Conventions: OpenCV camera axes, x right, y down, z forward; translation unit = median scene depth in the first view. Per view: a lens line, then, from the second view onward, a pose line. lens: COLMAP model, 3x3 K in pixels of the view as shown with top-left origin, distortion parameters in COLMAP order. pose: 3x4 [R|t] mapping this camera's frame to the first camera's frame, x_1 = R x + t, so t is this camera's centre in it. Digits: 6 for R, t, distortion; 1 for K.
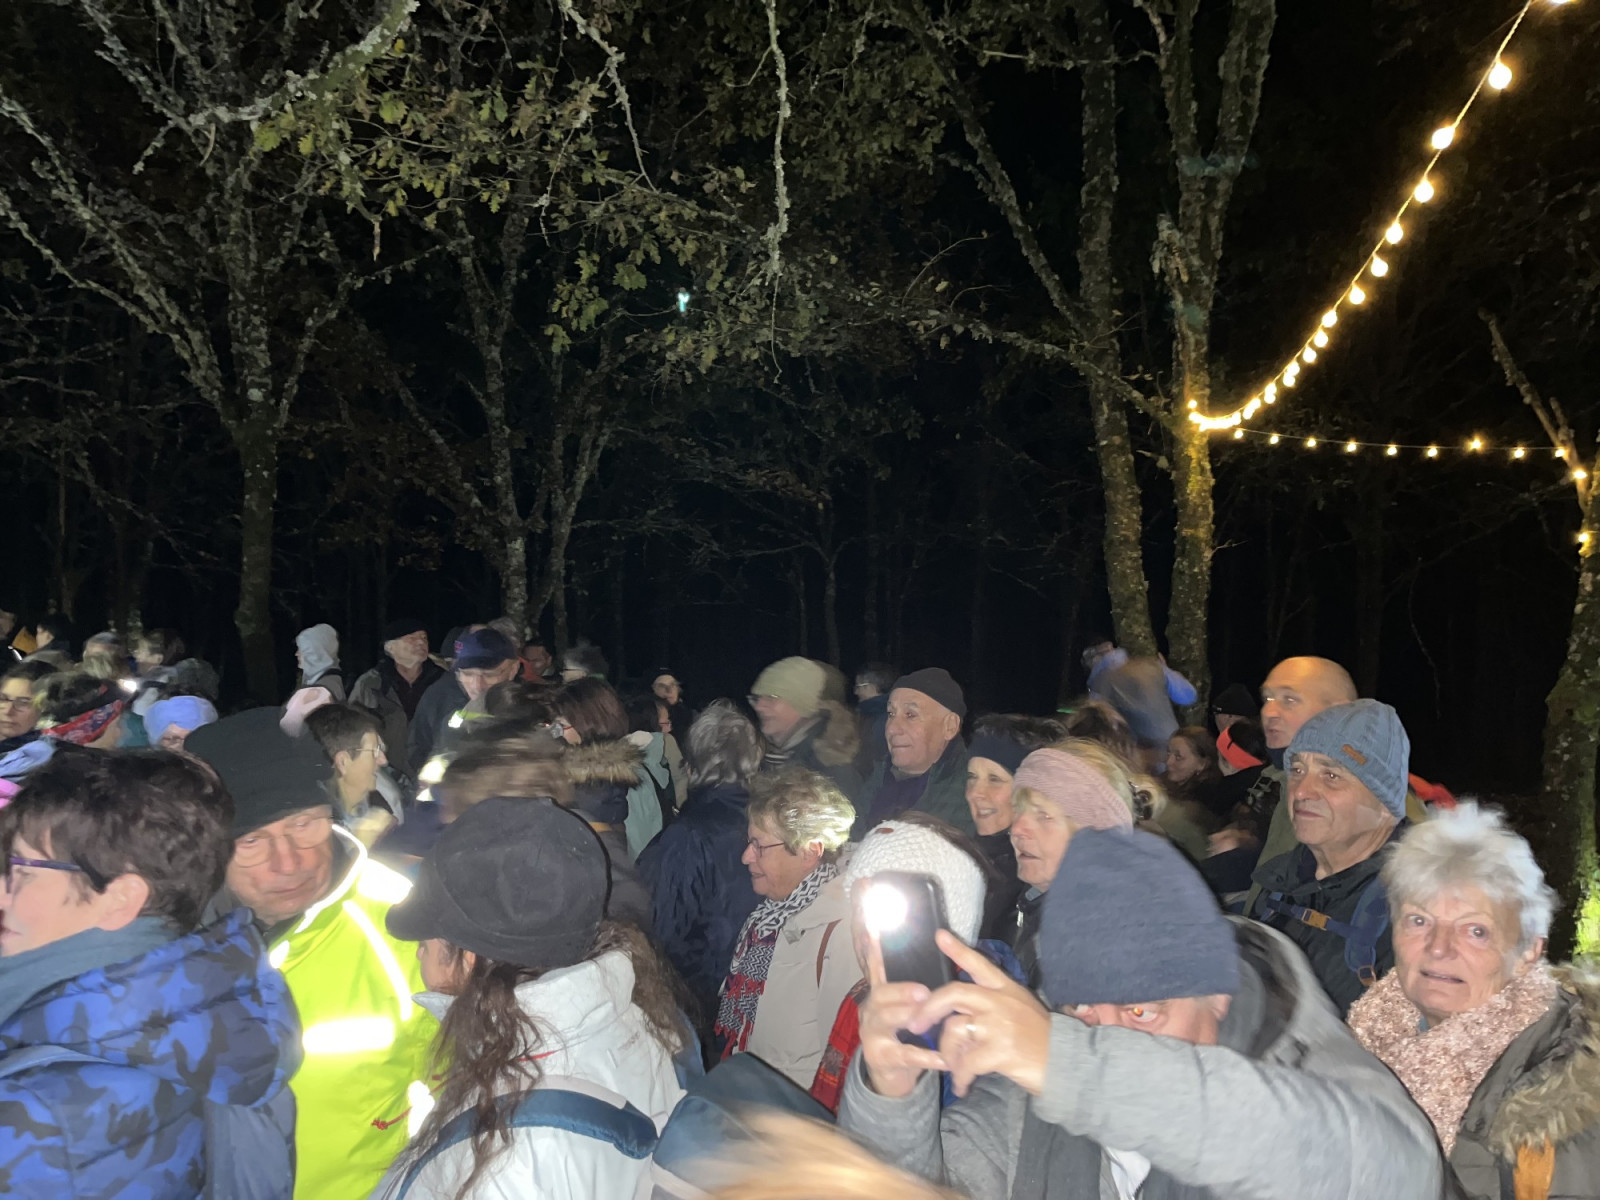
lens RADIAL K [[1175.9, 0, 821.8], [0, 1175.9, 626.3], [0, 0, 1]] dist [-0.006009, -0.036411]
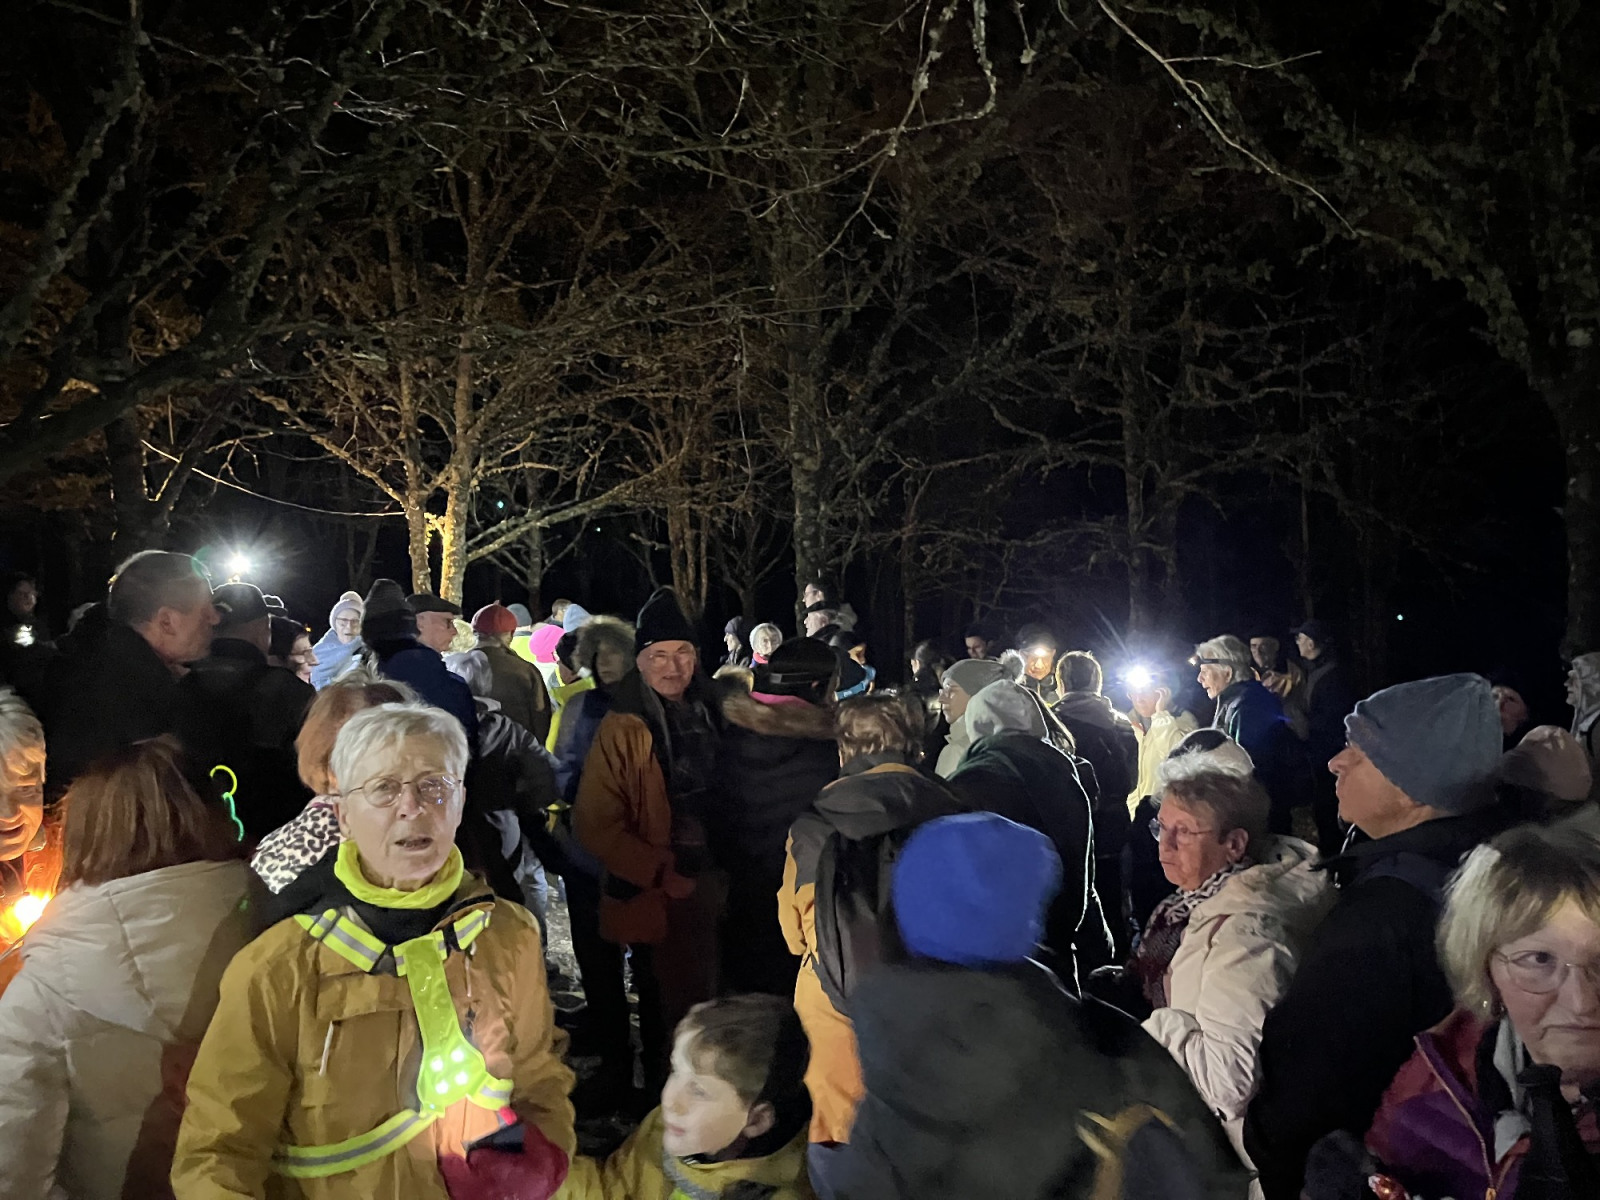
lens RADIAL K [[1191.8, 0, 816.2], [0, 1191.8, 594.1], [0, 0, 1]] dist [0.062952, -0.104813]
pose [[0.578084, -0.030303, -0.815415, -0.158736], [-0.001701, 0.999263, -0.038341, -0.012187], [0.815976, 0.023552, 0.577606, 0.197684]]
